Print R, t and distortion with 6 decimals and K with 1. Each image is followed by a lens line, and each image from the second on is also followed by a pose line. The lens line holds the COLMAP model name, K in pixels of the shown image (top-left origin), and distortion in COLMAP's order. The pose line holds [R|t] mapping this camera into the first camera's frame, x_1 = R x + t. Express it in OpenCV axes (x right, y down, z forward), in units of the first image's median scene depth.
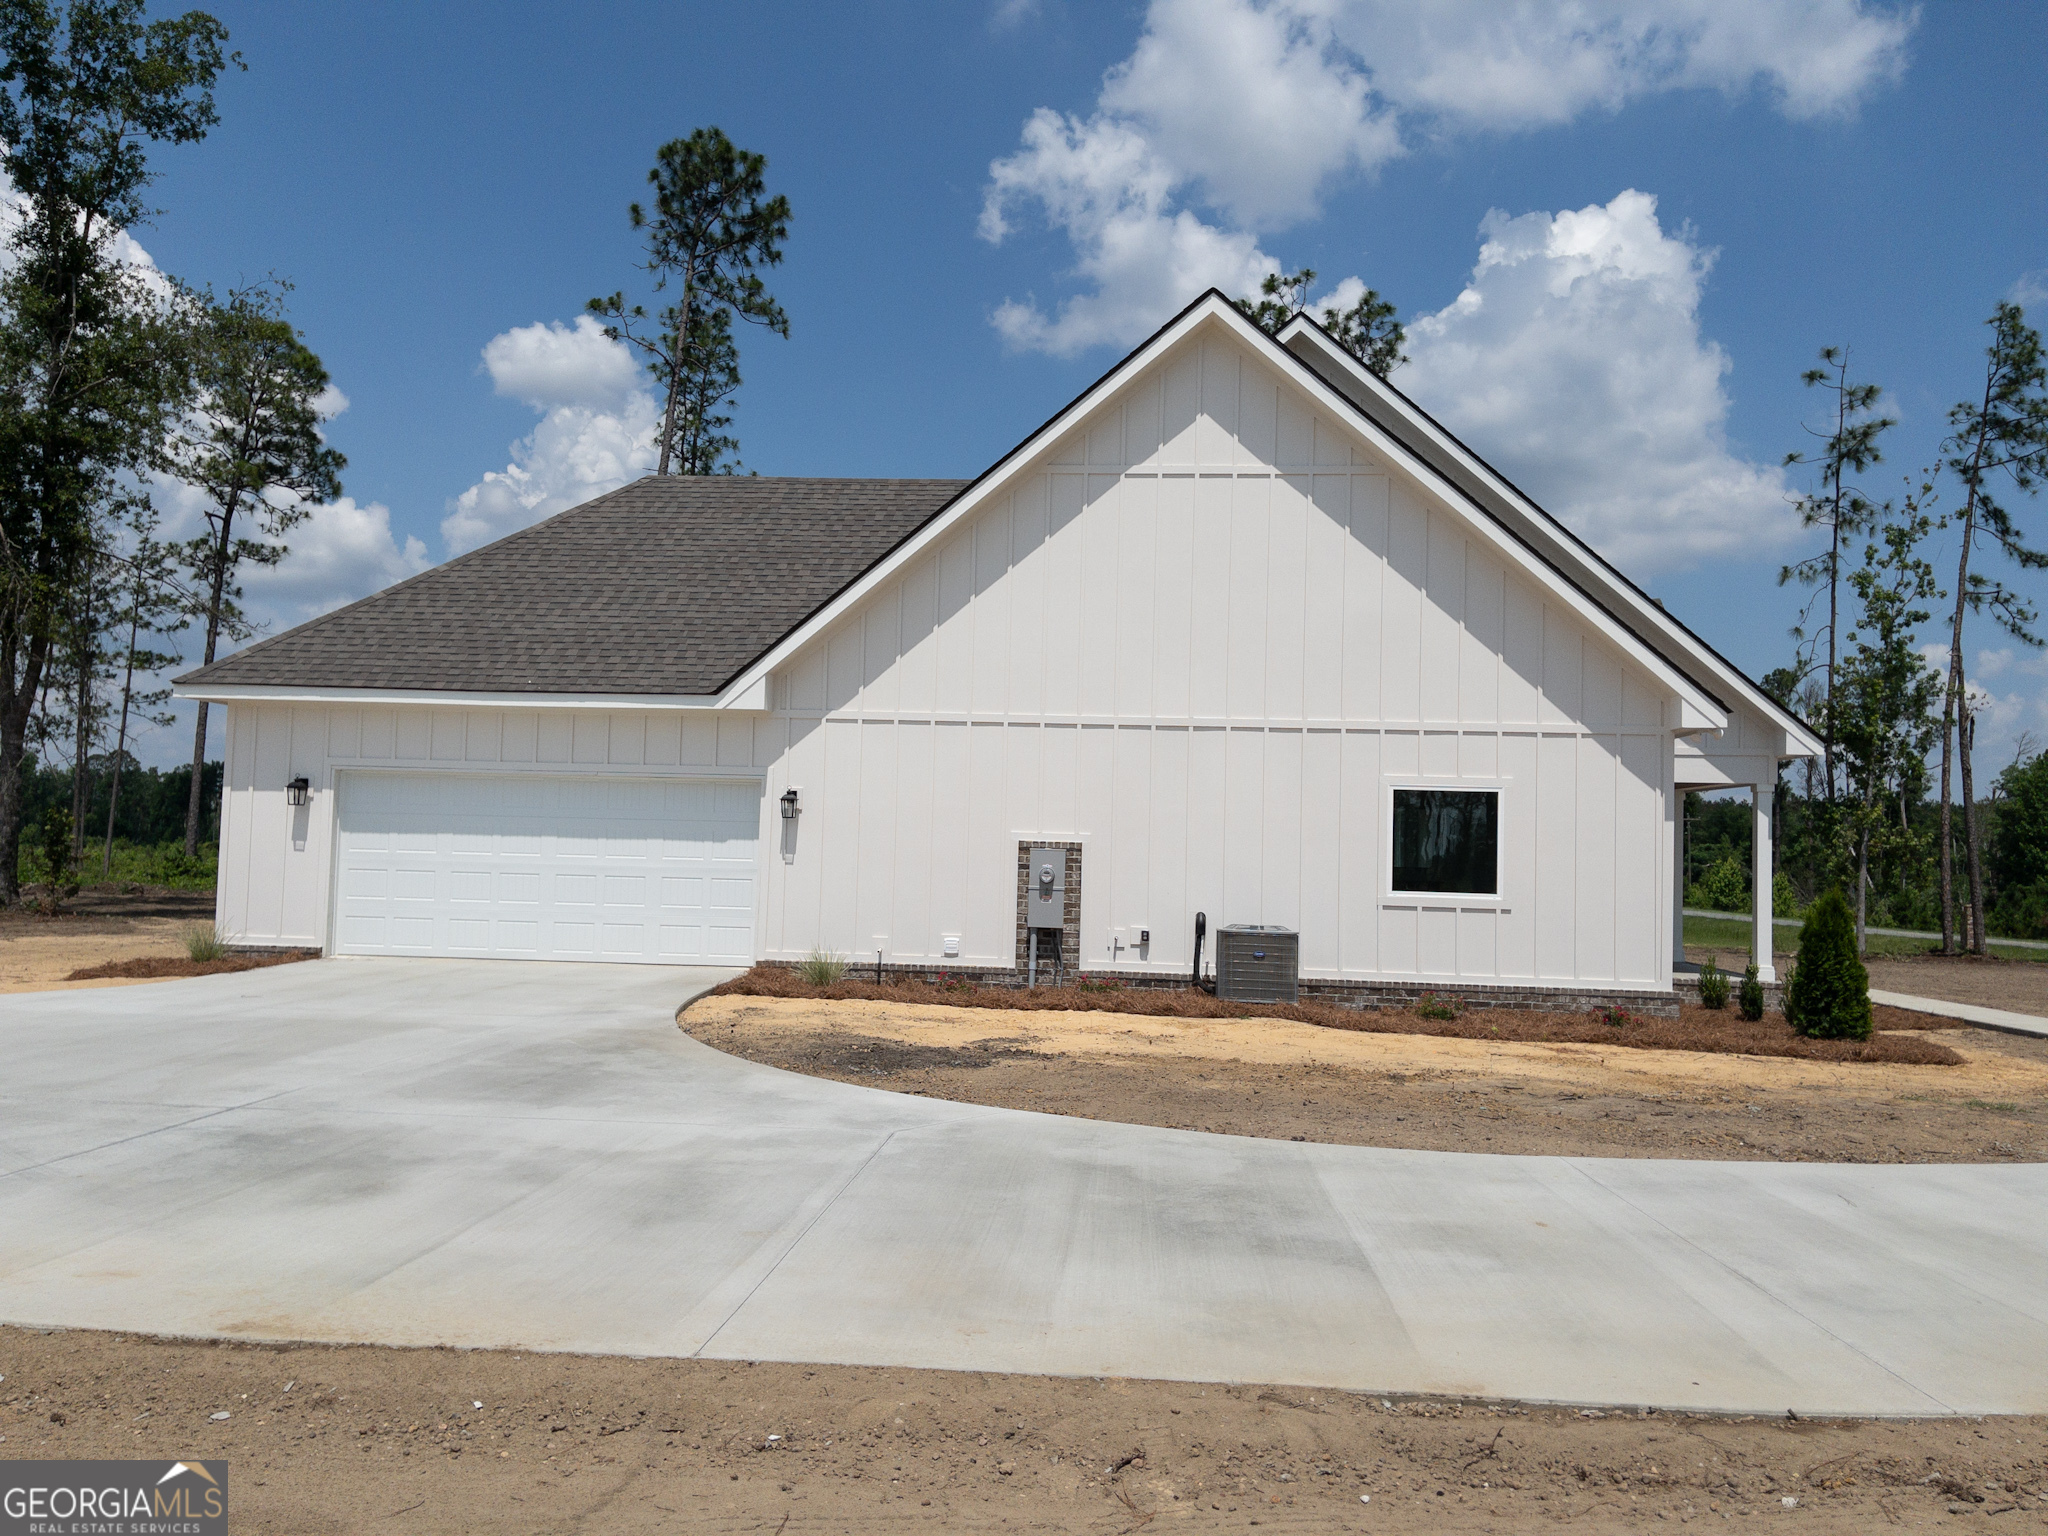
lens RADIAL K [[1480.6, 0, 1026.7], [0, 1480.6, 798.6], [0, 0, 1]] dist [0.048592, 0.000608]
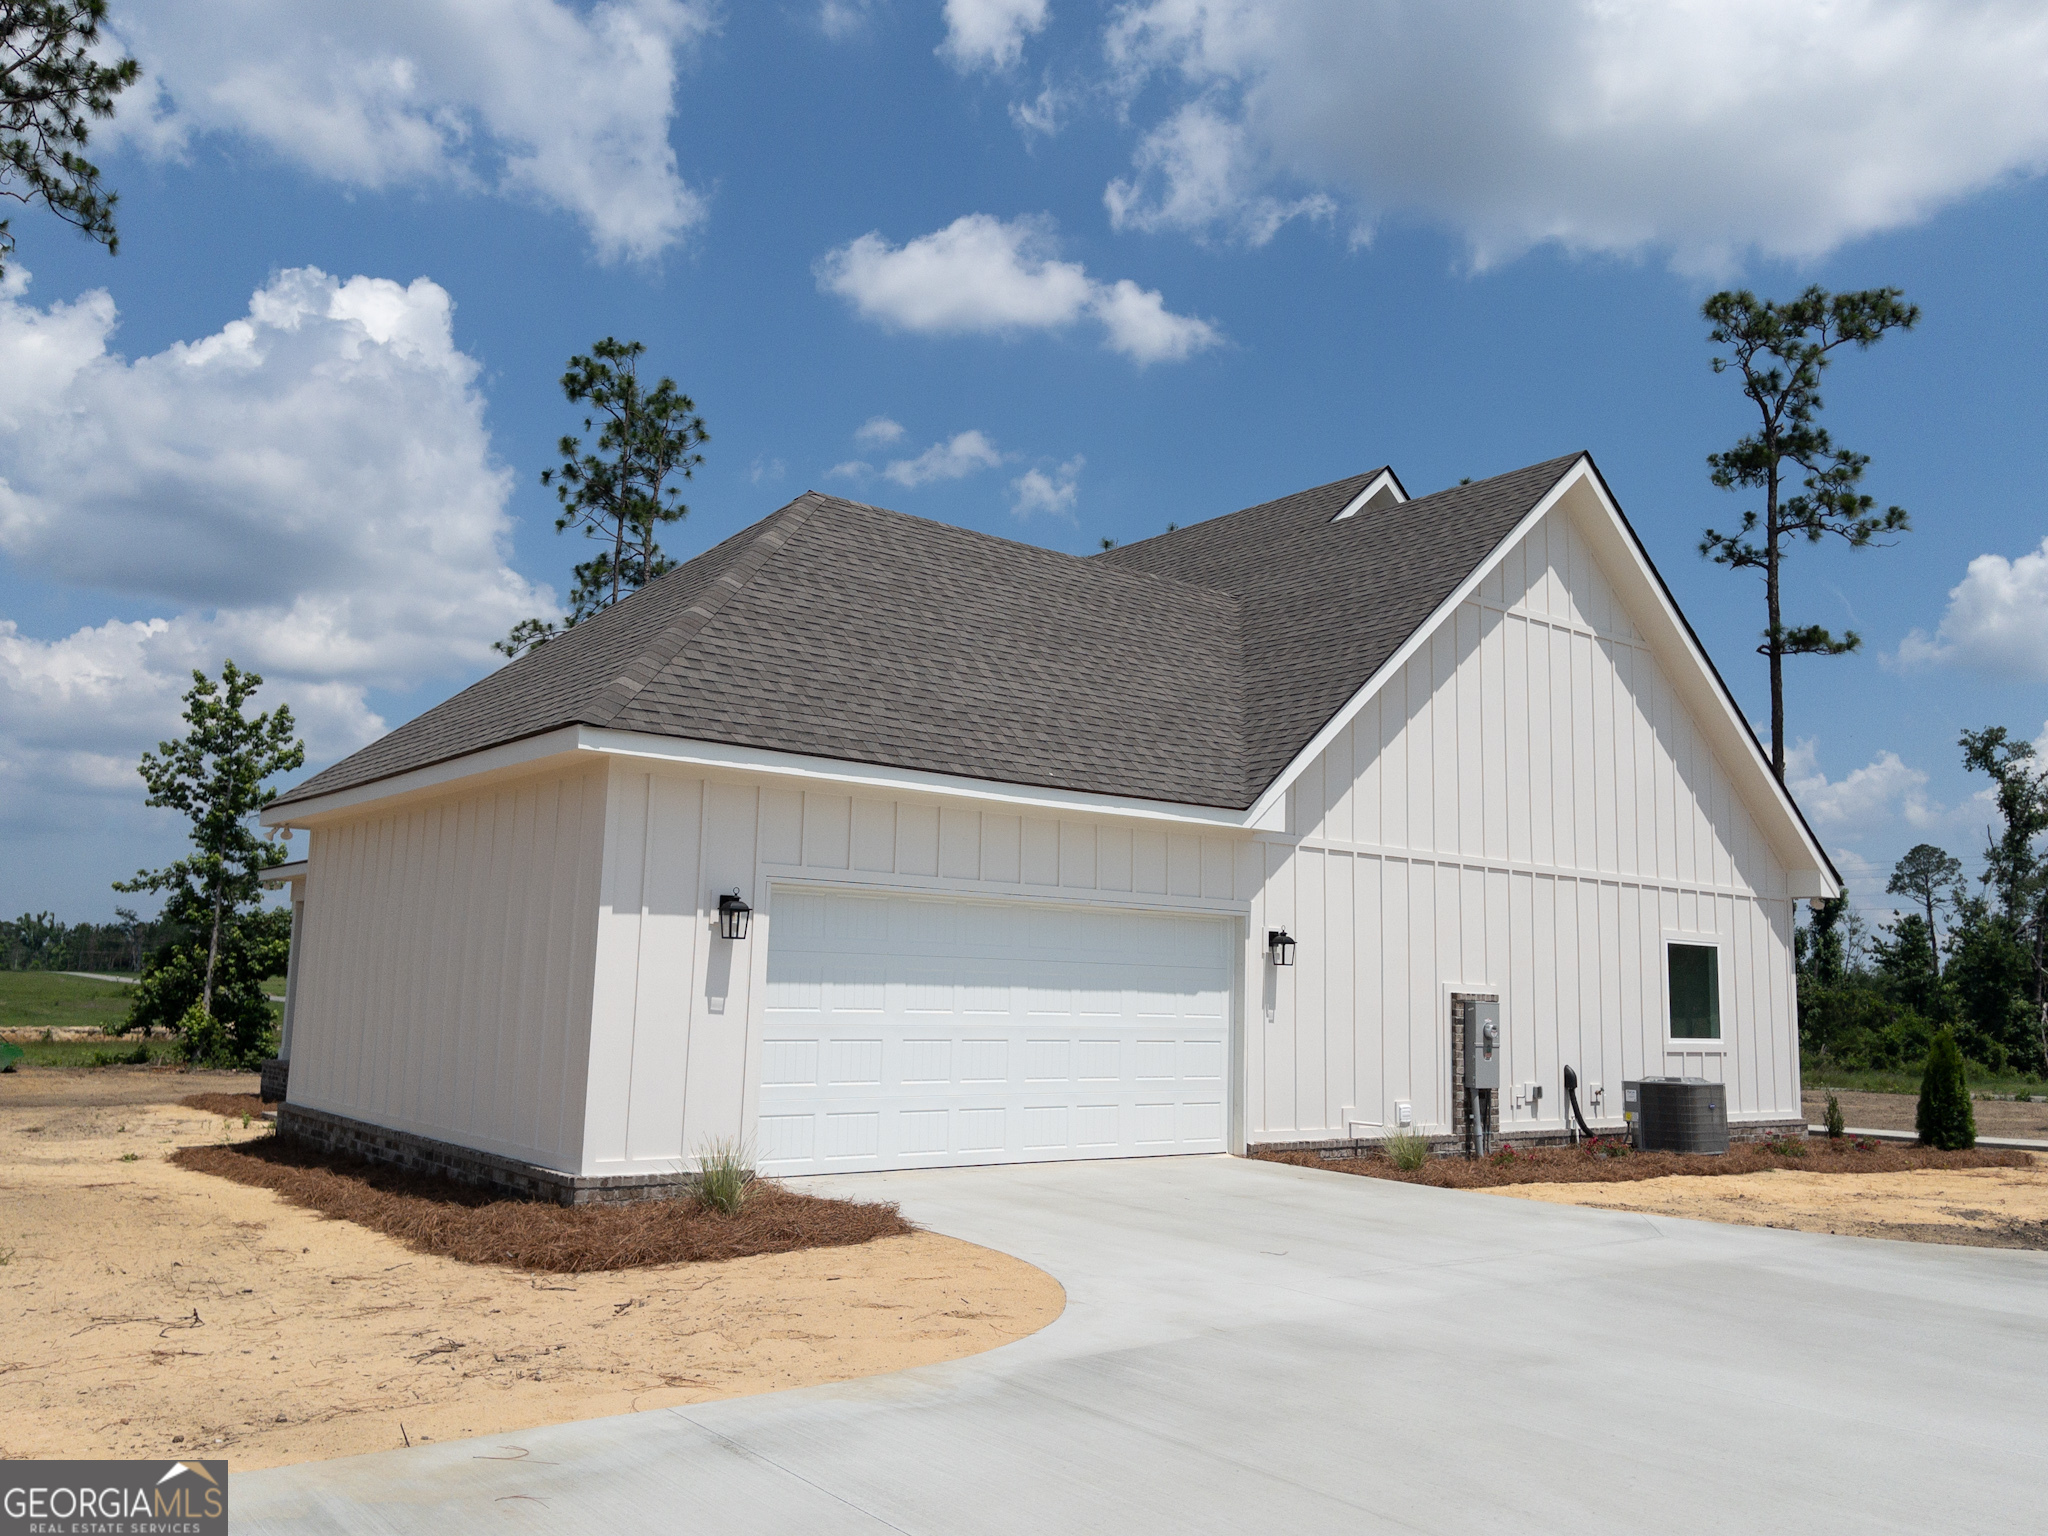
lens RADIAL K [[1620.1, 0, 1012.6], [0, 1620.1, 794.1], [0, 0, 1]] dist [0.075596, -0.088888]
pose [[0.737830, 0.075543, 0.670746, -0.884505], [-0.024962, 0.996092, -0.084727, -0.001343], [-0.674525, 0.045771, 0.736832, 0.436264]]
